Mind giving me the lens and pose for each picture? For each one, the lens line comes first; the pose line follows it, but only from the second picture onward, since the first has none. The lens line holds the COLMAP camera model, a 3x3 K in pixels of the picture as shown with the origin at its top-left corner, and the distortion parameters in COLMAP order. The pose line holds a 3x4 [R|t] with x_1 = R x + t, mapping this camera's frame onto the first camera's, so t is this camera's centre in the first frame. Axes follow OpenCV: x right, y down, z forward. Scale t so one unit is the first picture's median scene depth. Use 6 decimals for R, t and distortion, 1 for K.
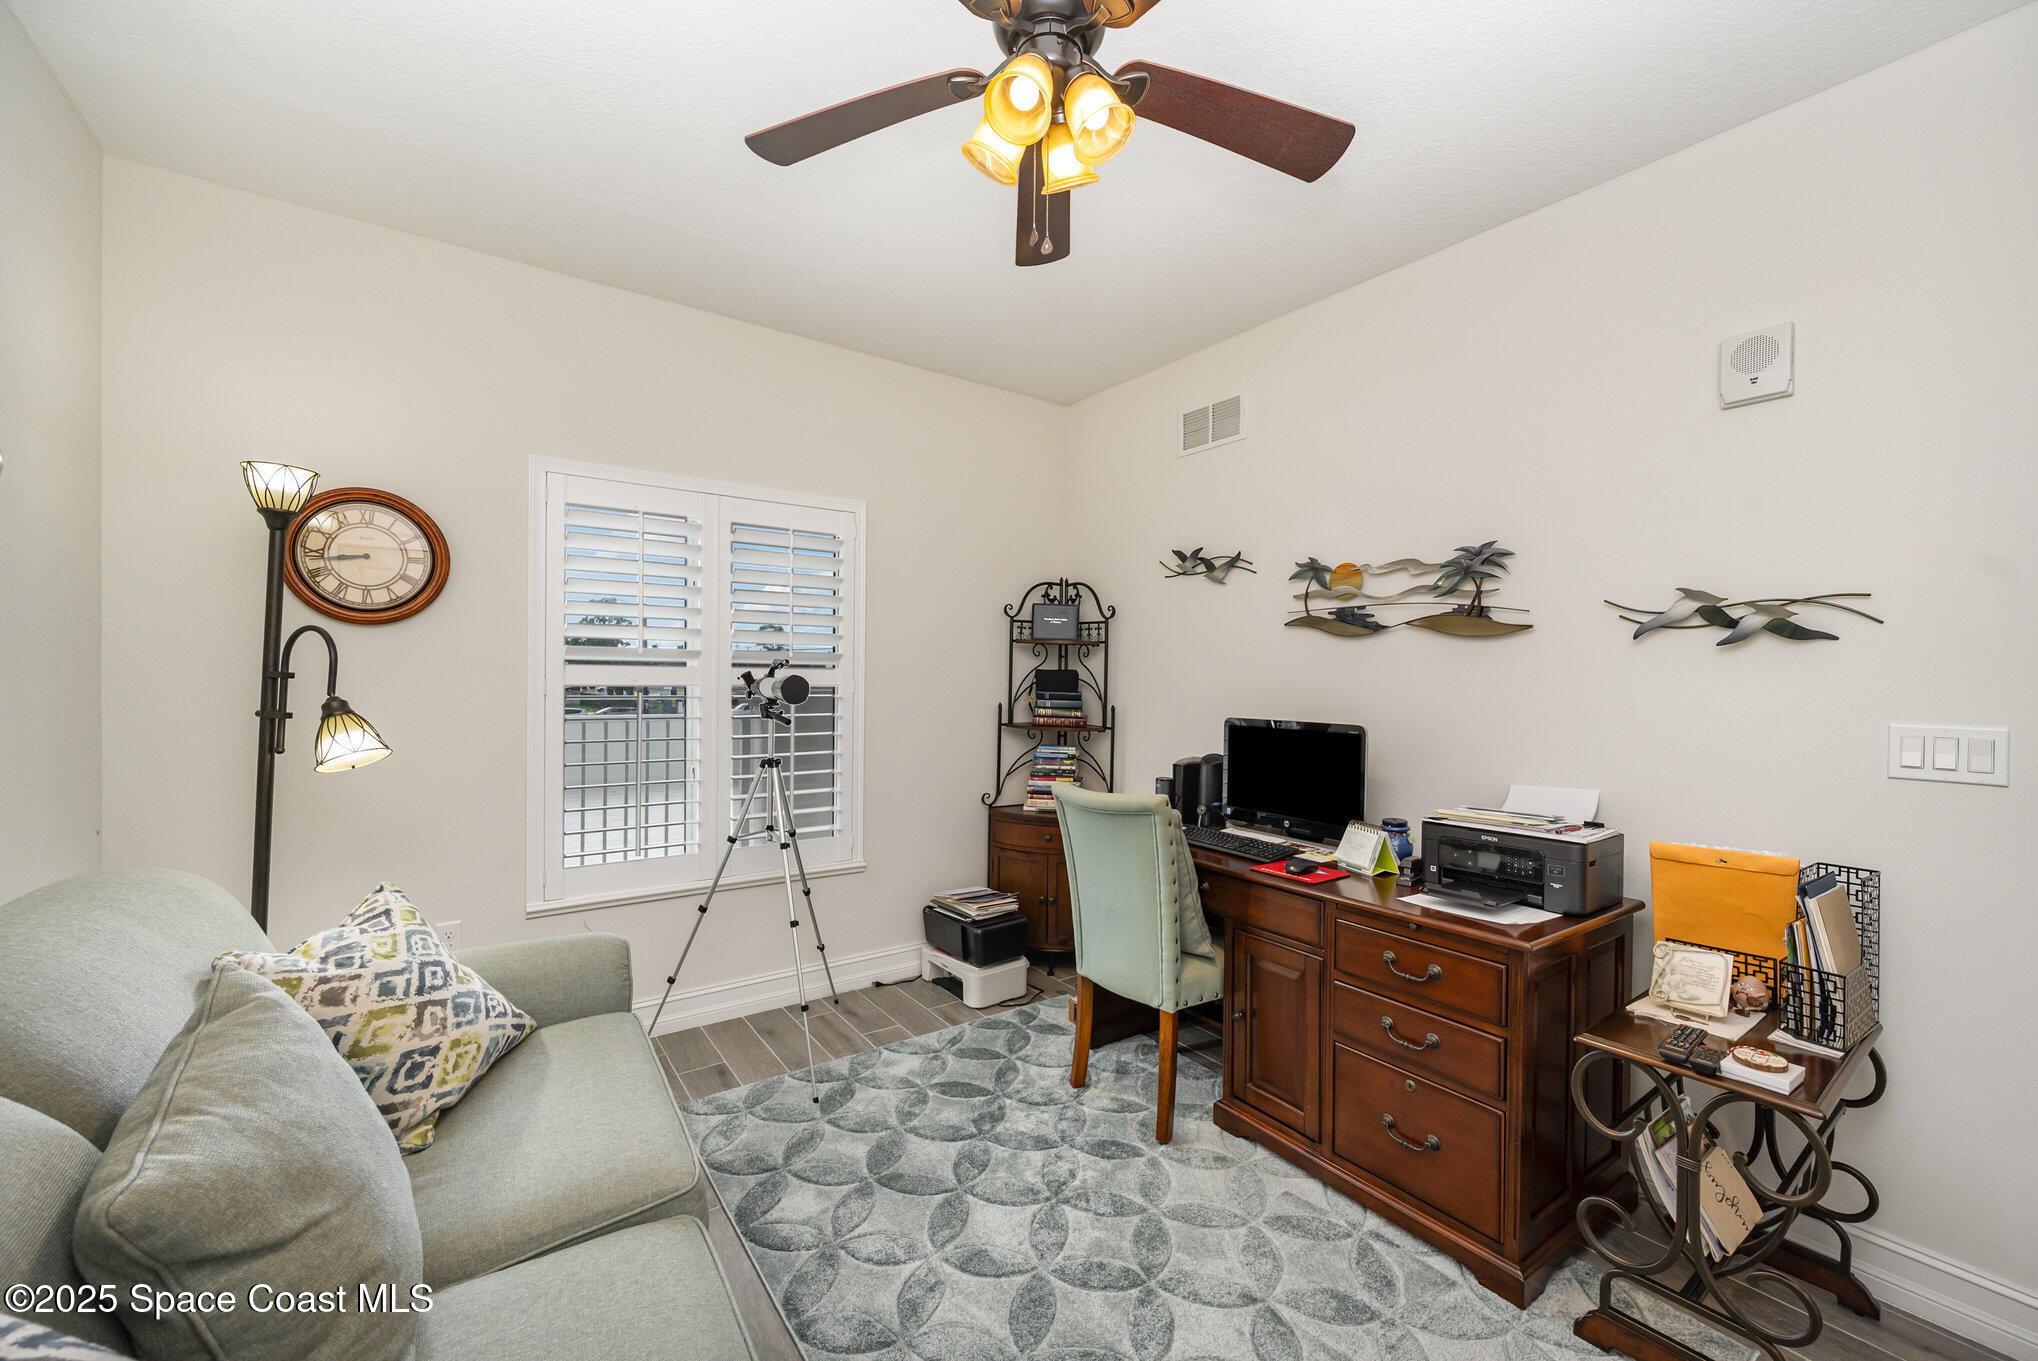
lens RADIAL K [[815.3, 0, 998.9], [0, 815.3, 676.8], [0, 0, 1]] dist [0.002004, 0.000083]
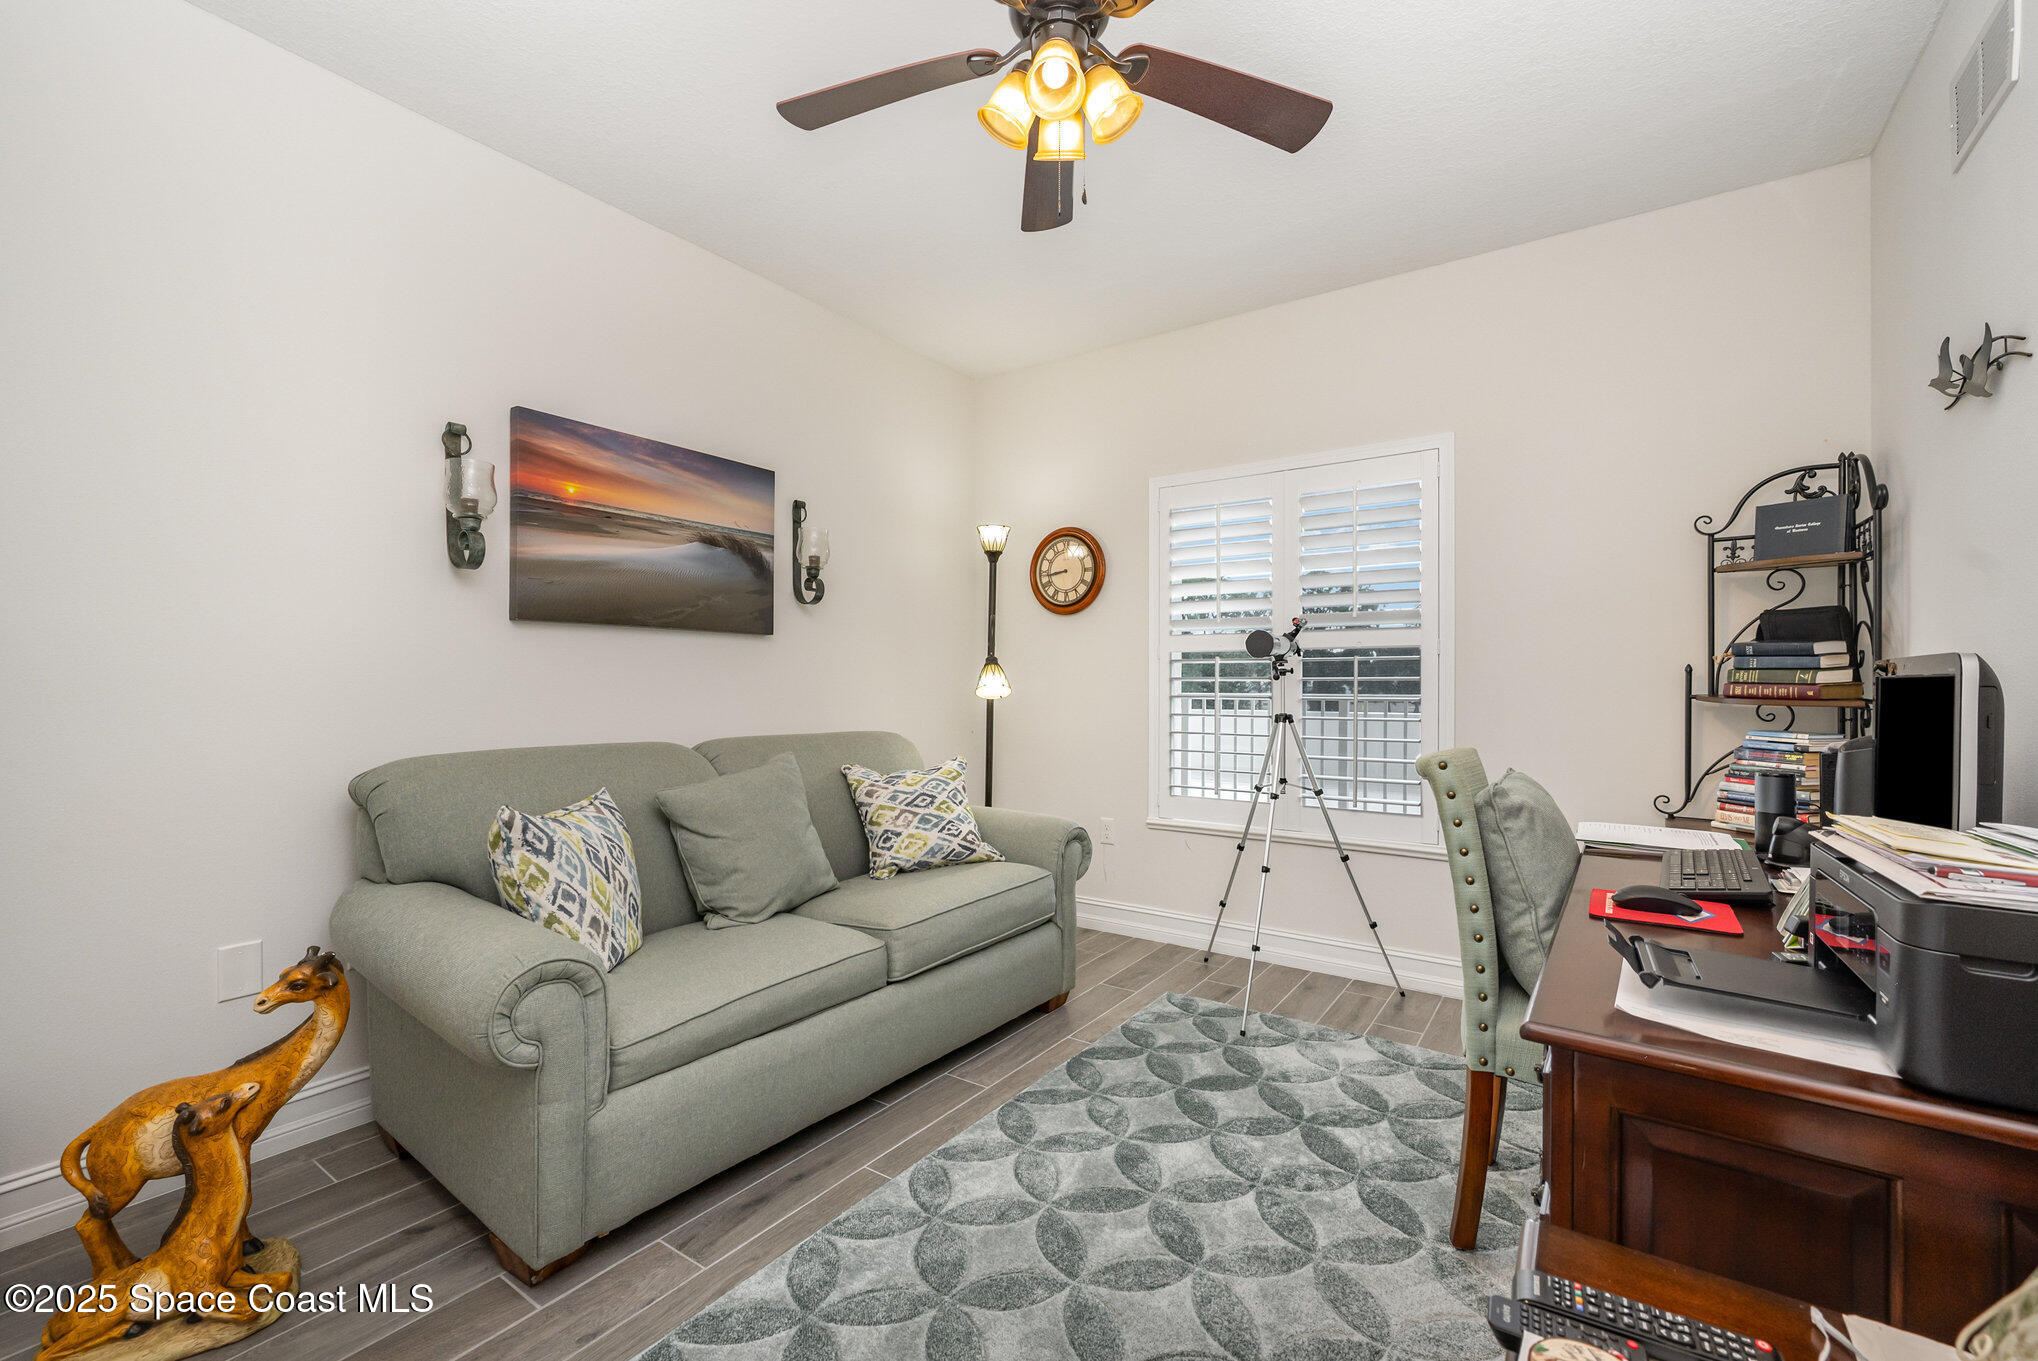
lens RADIAL K [[852.2, 0, 1014.9], [0, 852.2, 681.6], [0, 0, 1]] dist [-0.001027, -0.000222]
pose [[0.337997, -0.011176, -0.941081, 0.705943], [-0.000557, 0.999927, -0.012075, 0.081342], [0.941147, 0.004605, 0.337966, 0.352016]]
